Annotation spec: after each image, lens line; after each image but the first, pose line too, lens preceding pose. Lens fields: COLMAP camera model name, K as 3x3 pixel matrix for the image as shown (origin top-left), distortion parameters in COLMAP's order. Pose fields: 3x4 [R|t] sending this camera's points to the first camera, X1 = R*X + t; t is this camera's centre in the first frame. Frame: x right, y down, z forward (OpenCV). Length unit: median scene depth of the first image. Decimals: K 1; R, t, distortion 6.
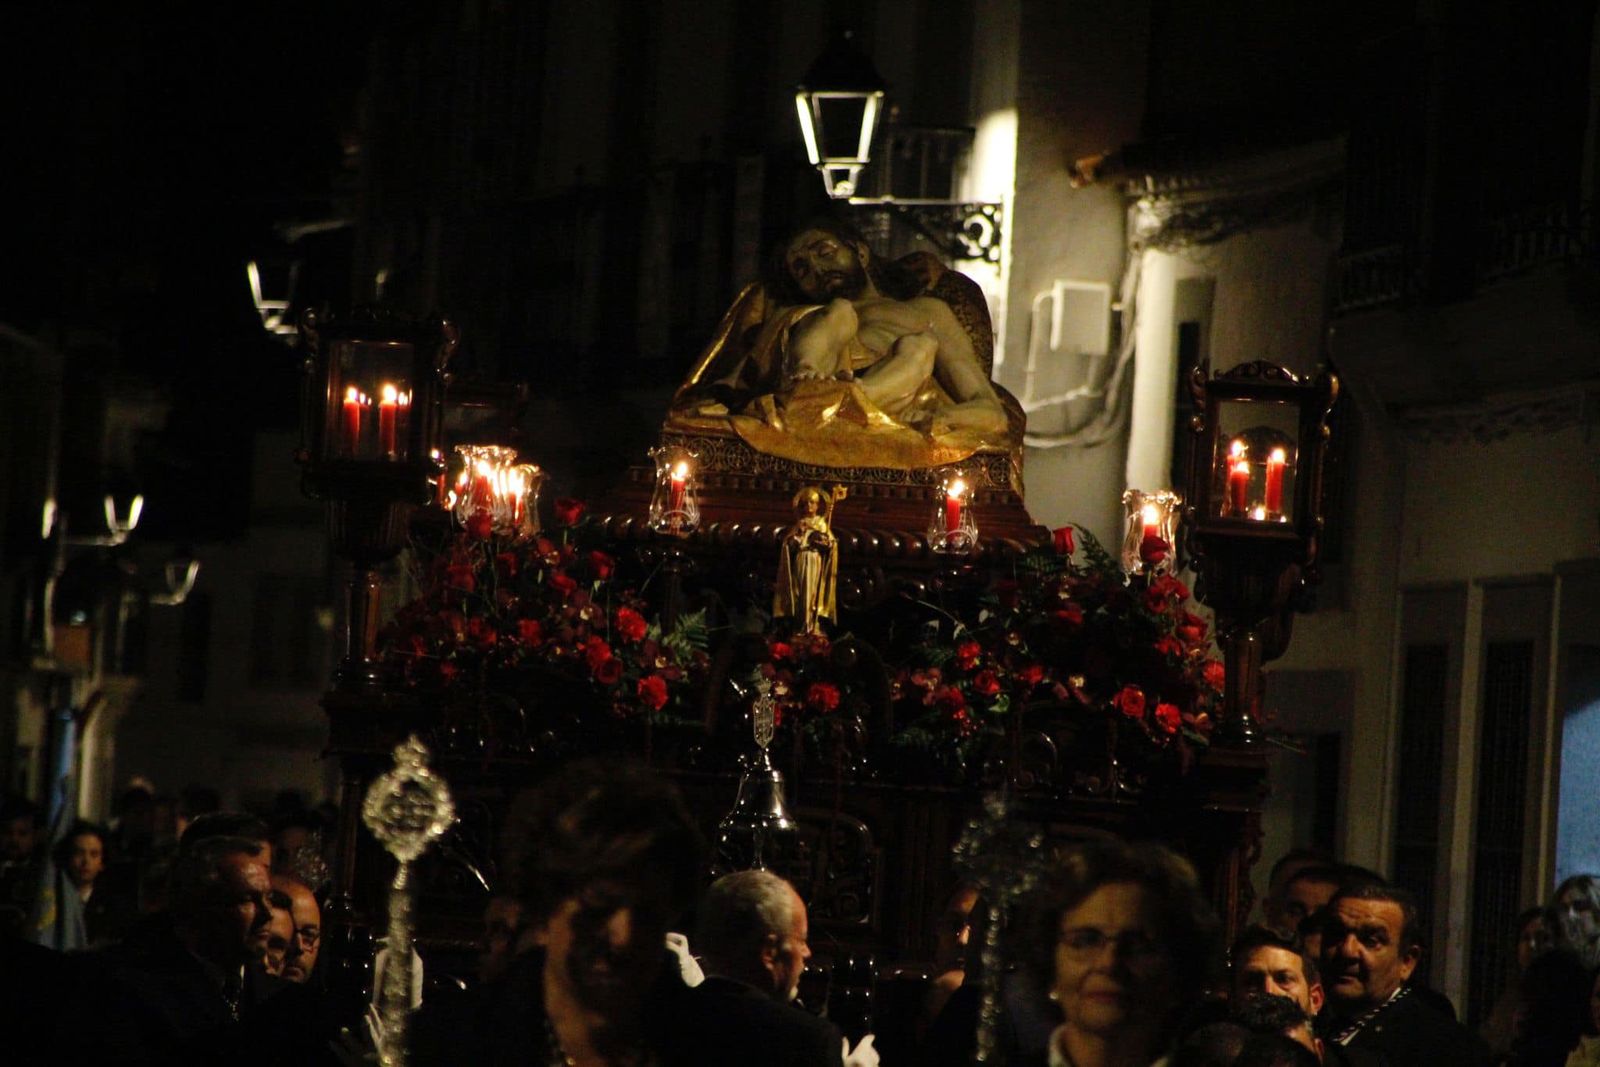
lens RADIAL K [[11209.9, 0, 800.0], [0, 11209.9, 533.5], [0, 0, 1]] dist [2.338741, 8.110839]
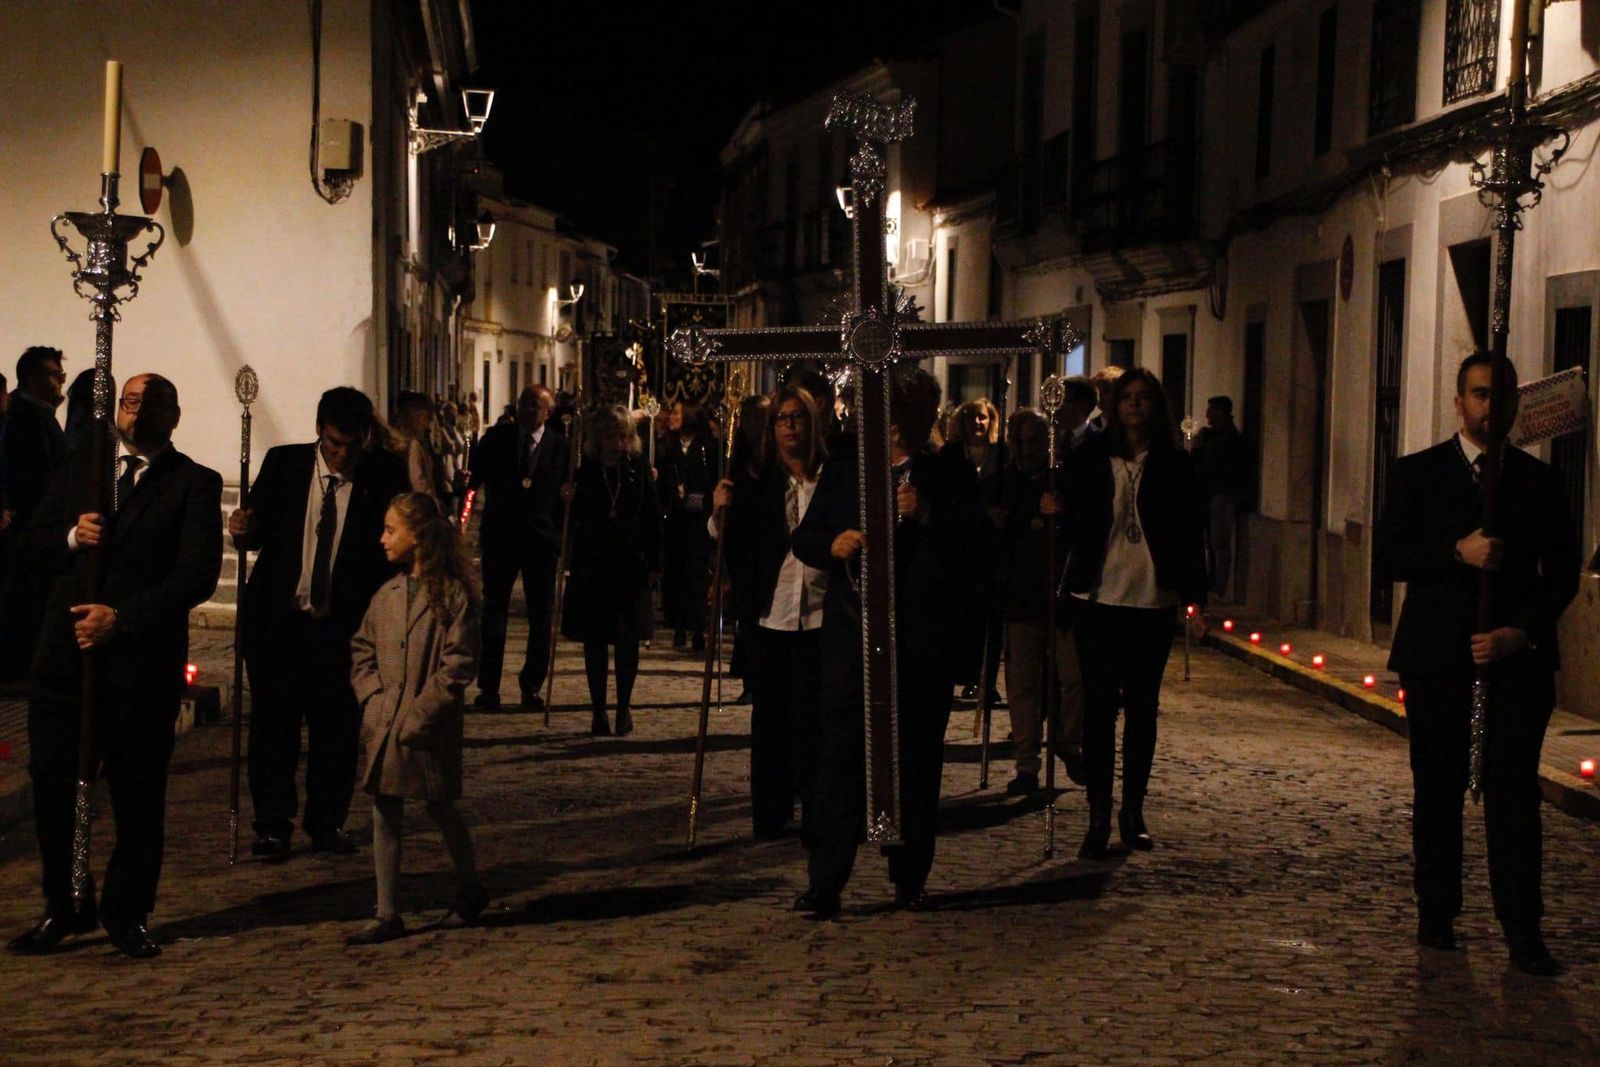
lens RADIAL K [[5215.0, 0, 800.0], [0, 5215.0, 533.5], [0, 0, 1]] dist [0.138518, 18.897729]
pose [[0.999035, -0.042629, -0.010575, 0.000761], [0.043154, 0.997514, 0.055711, -0.023052], [0.008174, -0.056114, 0.998391, -0.637502]]
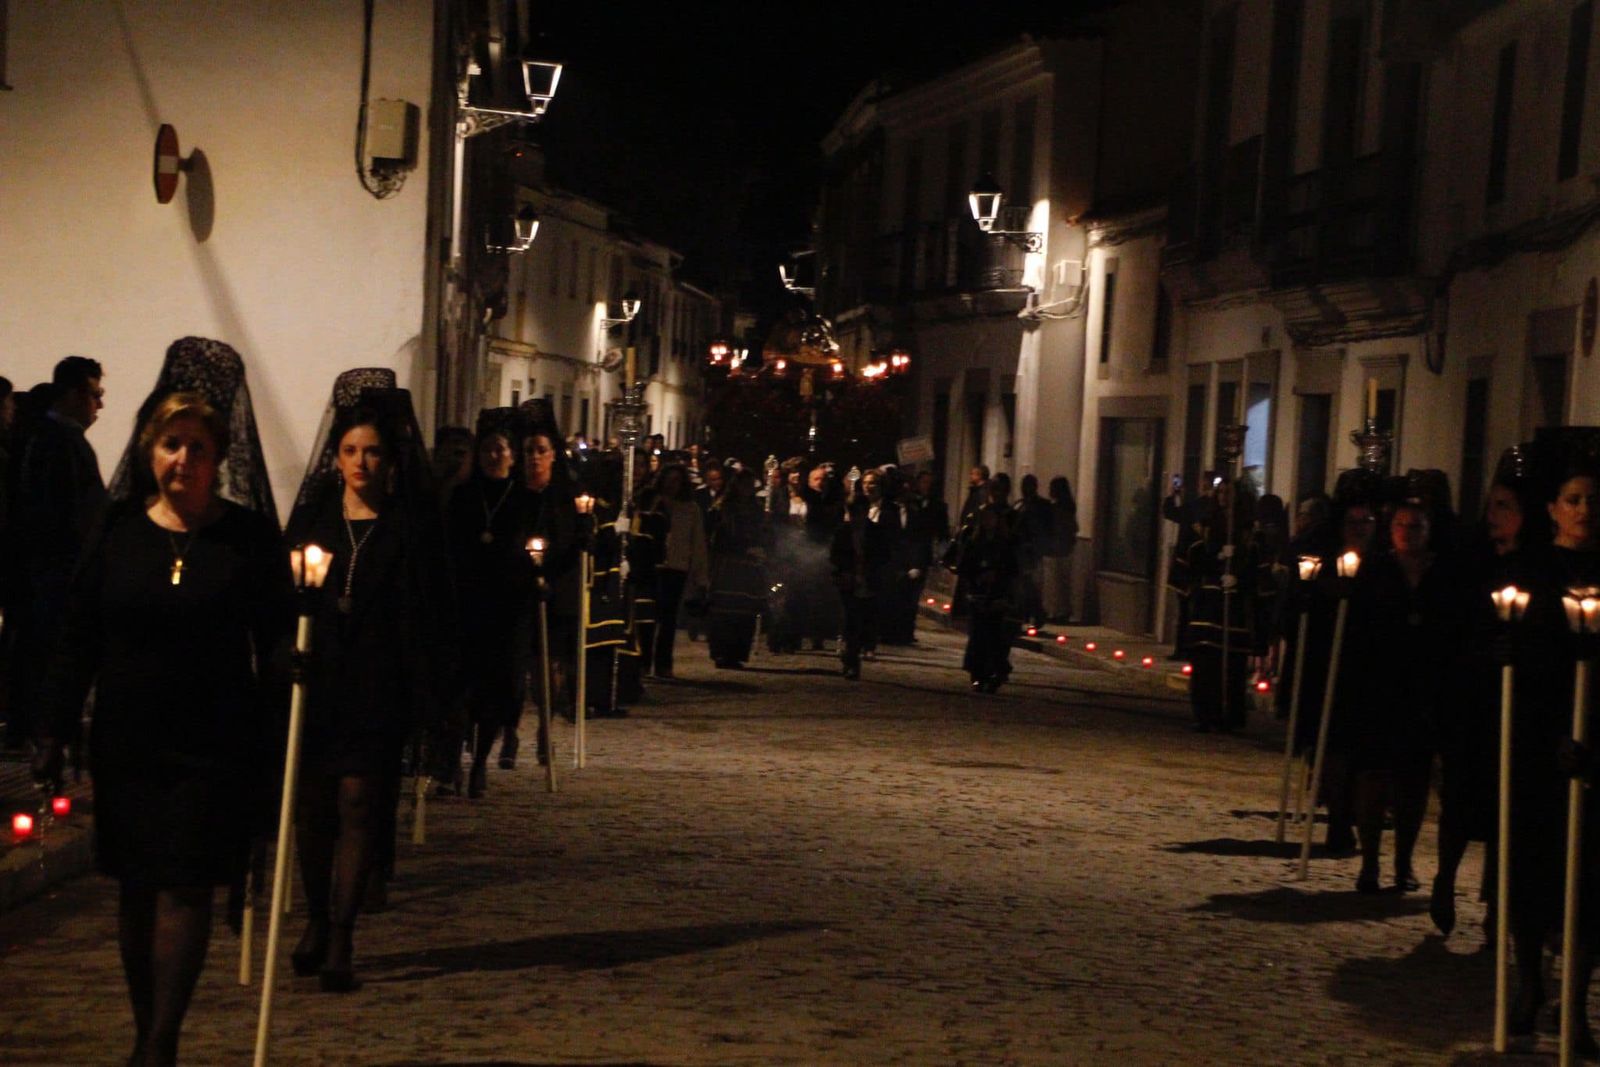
lens RADIAL K [[5215.0, 0, 800.0], [0, 5215.0, 533.5], [0, 0, 1]] dist [0.138518, 18.897729]
pose [[0.999130, -0.004883, -0.041420, 0.010937], [0.006853, 0.998845, 0.047555, -0.016568], [0.041140, -0.047798, 0.998009, -0.320863]]
